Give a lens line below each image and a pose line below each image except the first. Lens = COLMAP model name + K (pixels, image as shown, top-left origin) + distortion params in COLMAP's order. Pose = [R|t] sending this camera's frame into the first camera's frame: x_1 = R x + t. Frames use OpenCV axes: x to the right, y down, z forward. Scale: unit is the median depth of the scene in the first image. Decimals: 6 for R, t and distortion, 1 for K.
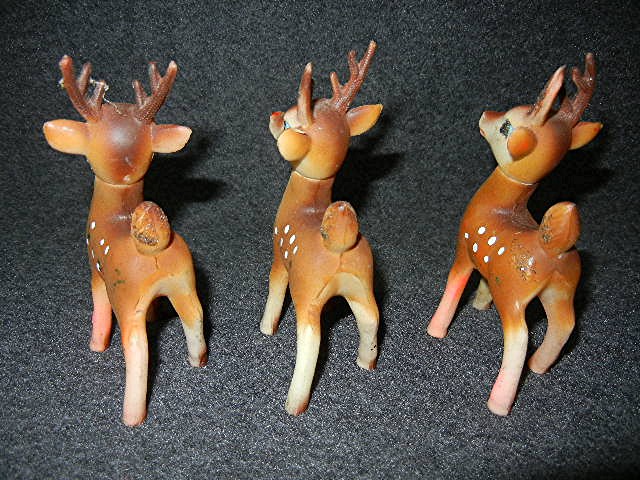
lens RADIAL K [[538.2, 0, 319.6], [0, 538.2, 241.1], [0, 0, 1]] dist [-0.006375, -0.003005]
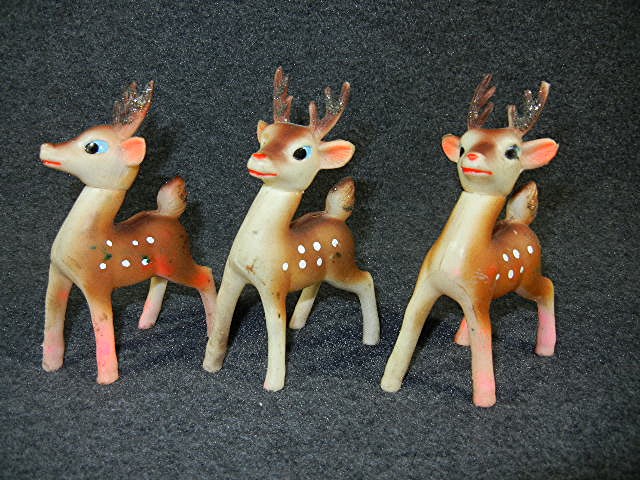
lens RADIAL K [[538.2, 0, 318.4], [0, 538.2, 241.1], [0, 0, 1]] dist [-0.006375, -0.003005]
pose [[0.993571, -0.065269, 0.092497, 0.033130], [0.066355, 0.997758, -0.008711, -0.024474], [-0.091721, 0.014792, 0.995675, -0.007531]]
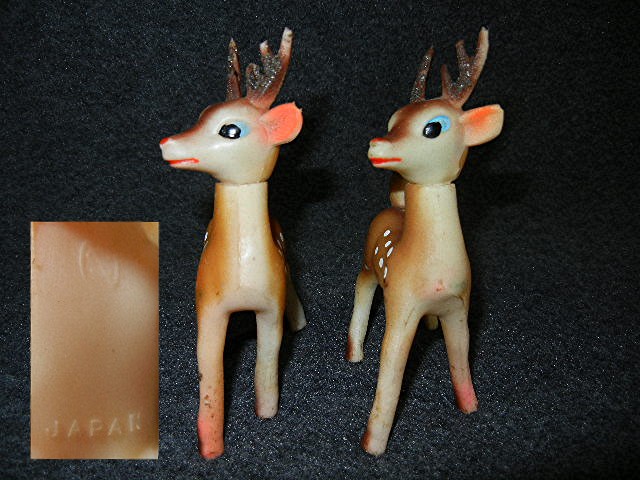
lens RADIAL K [[538.2, 0, 318.3], [0, 538.2, 240.9], [0, 0, 1]] dist [-0.006375, -0.003005]
pose [[0.985831, -0.064389, 0.154894, -0.072517], [0.057607, 0.997190, 0.047885, -0.059140], [-0.157542, -0.038284, 0.986770, 0.117945]]
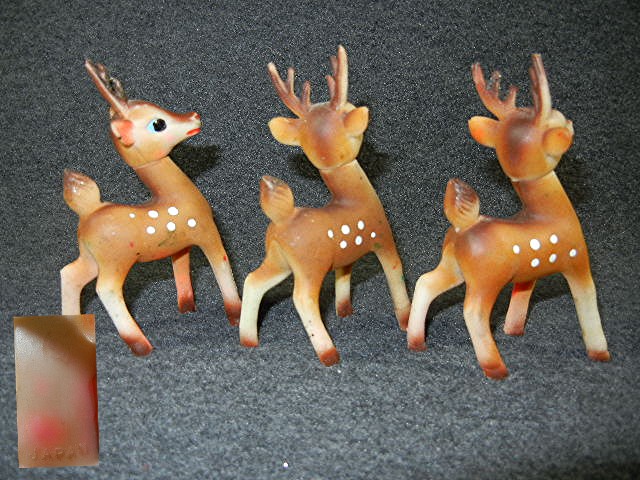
lens RADIAL K [[538.2, 0, 320.4], [0, 538.2, 242.5], [0, 0, 1]] dist [-0.006375, -0.003005]
pose [[0.997736, -0.019832, 0.064264, -0.045550], [0.026858, 0.993526, -0.110384, 0.071826], [-0.061659, 0.111860, 0.991809, -0.014795]]
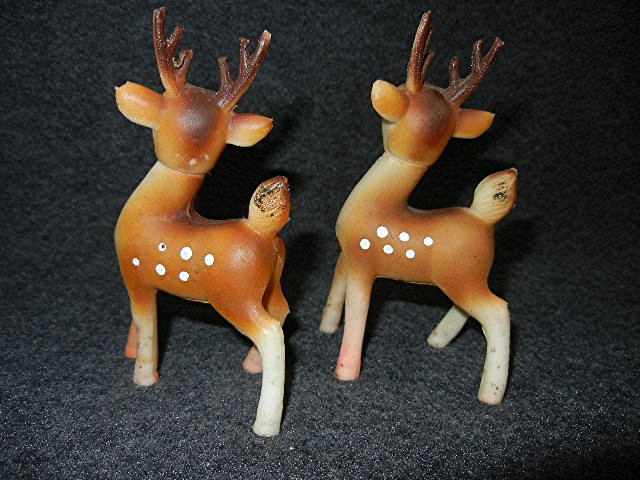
lens RADIAL K [[538.2, 0, 317.8], [0, 538.2, 243.4], [0, 0, 1]] dist [-0.006375, -0.003005]
pose [[0.981404, -0.062907, 0.181356, -0.031613], [0.080803, 0.992378, -0.093038, 0.024371], [-0.174121, 0.105962, 0.979007, 0.140456]]
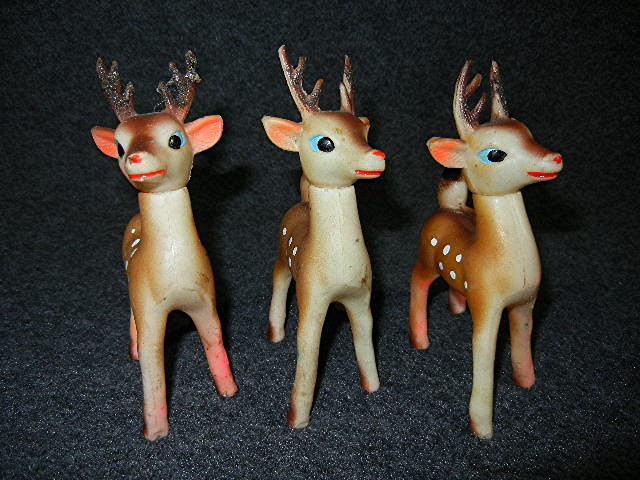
lens RADIAL K [[538.2, 0, 319.6], [0, 538.2, 239.7], [0, 0, 1]] dist [-0.006375, -0.003005]
pose [[0.999378, 0.001377, 0.035239, -0.041073], [-0.004961, 0.994792, 0.101808, -0.084045], [-0.034915, -0.101919, 0.994180, 0.037736]]
